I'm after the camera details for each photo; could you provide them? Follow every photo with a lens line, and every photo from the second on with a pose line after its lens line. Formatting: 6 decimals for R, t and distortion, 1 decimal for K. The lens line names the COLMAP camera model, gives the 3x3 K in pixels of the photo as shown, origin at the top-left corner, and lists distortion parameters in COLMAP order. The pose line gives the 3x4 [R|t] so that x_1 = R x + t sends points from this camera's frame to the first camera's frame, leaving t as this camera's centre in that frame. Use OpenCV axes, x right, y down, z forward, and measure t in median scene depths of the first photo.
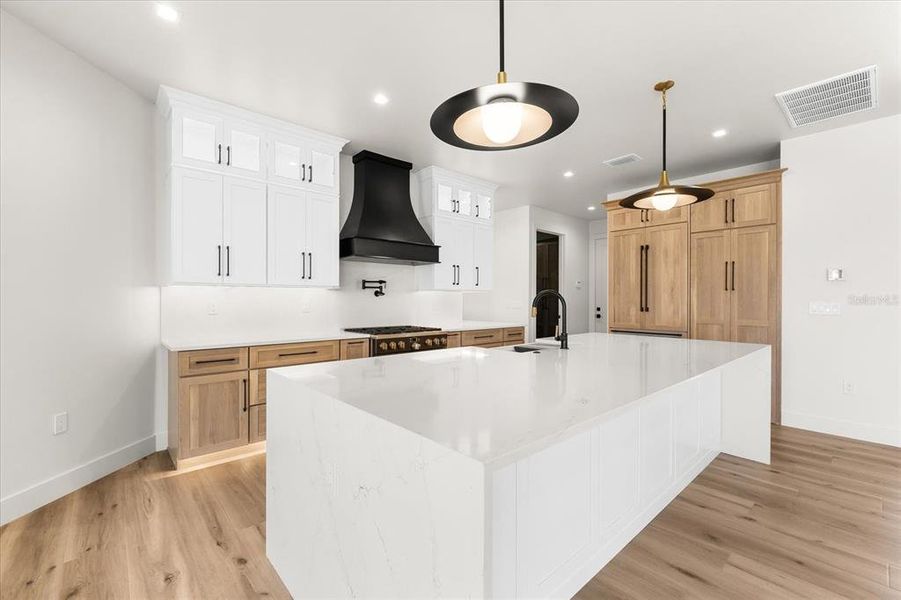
lens RADIAL K [[384.9, 0, 444.6], [0, 384.9, 299.0], [0, 0, 1]] dist [-0.006579, -0.000053]
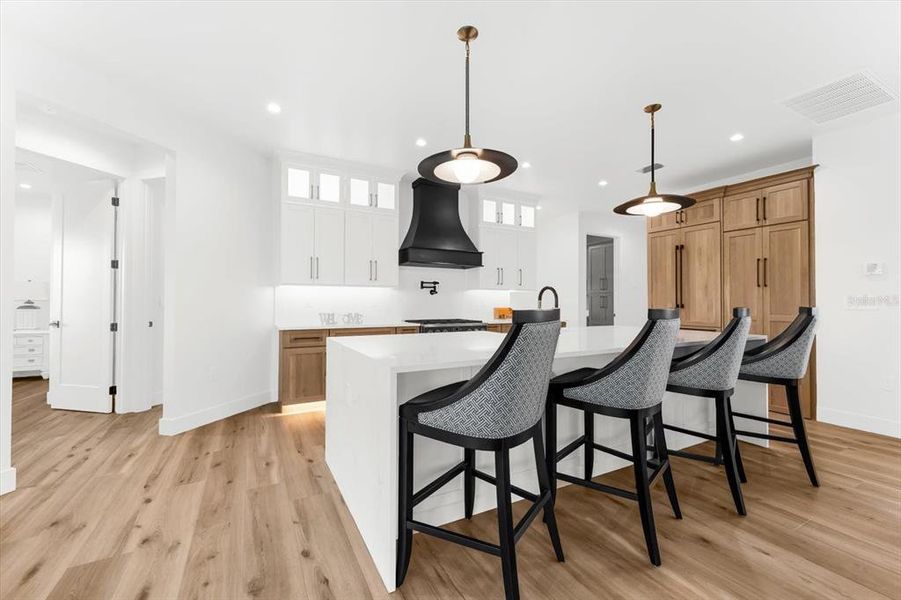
lens RADIAL K [[370.3, 0, 449.4], [0, 370.3, 297.2], [0, 0, 1]] dist [0.001168, -0.000042]
pose [[0.973679, -0.003227, -0.227899, 0.162202], [-0.000183, 0.999888, -0.014942, 0.020892], [0.227922, 0.014590, 0.973570, -0.151977]]
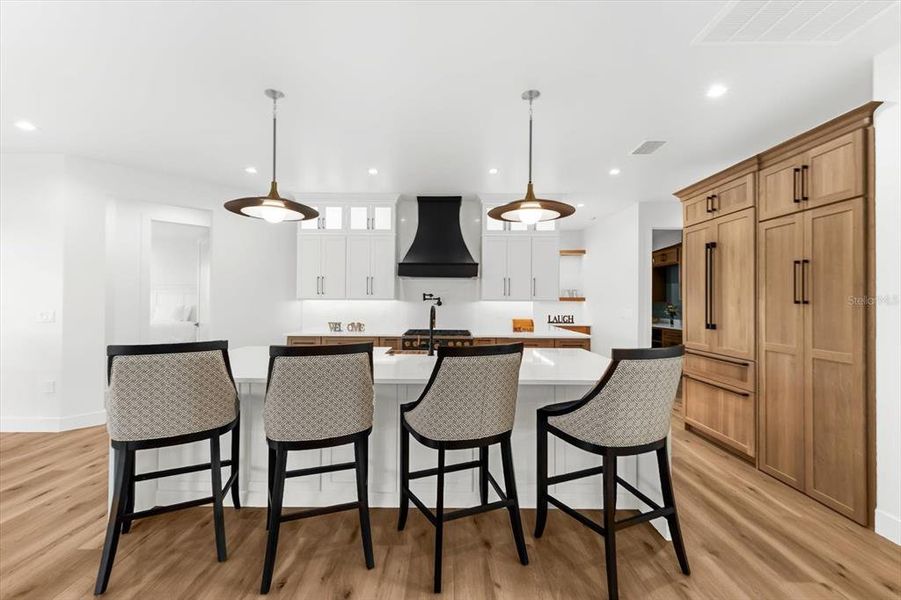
lens RADIAL K [[366.5, 0, 448.2], [0, 366.5, 300.3], [0, 0, 1]] dist [-0.001655, -0.000458]
pose [[0.748379, 0.001594, -0.663269, 0.722685], [-0.003195, 0.999994, -0.001201, -0.026424], [0.663263, 0.003018, 0.748380, 0.125137]]
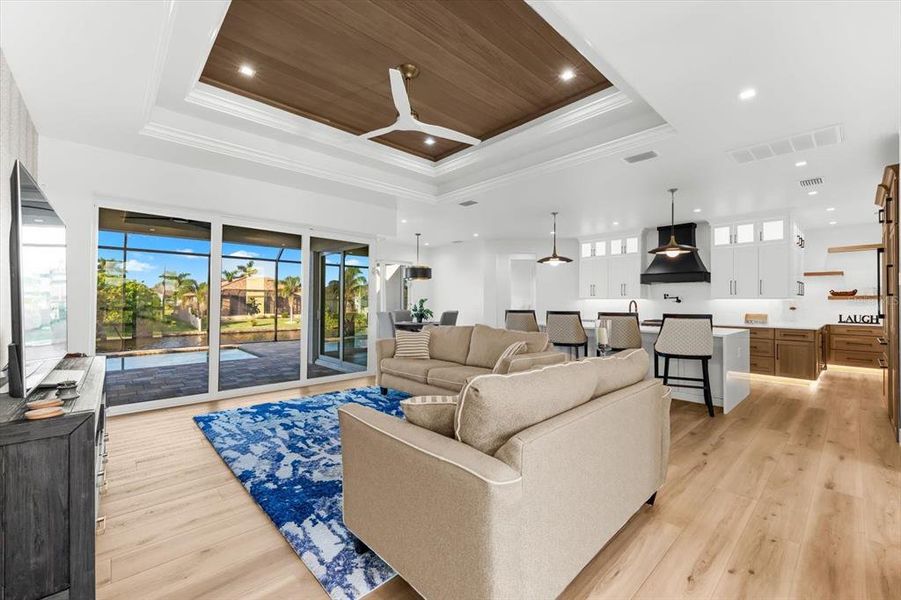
lens RADIAL K [[366.5, 0, 448.2], [0, 366.5, 300.3], [0, 0, 1]] dist [-0.001655, -0.000458]
pose [[0.016423, -0.009522, -0.999820, 1.634171], [-0.003759, 0.999947, -0.009585, 0.001315], [0.999858, 0.003916, 0.016386, -0.080546]]
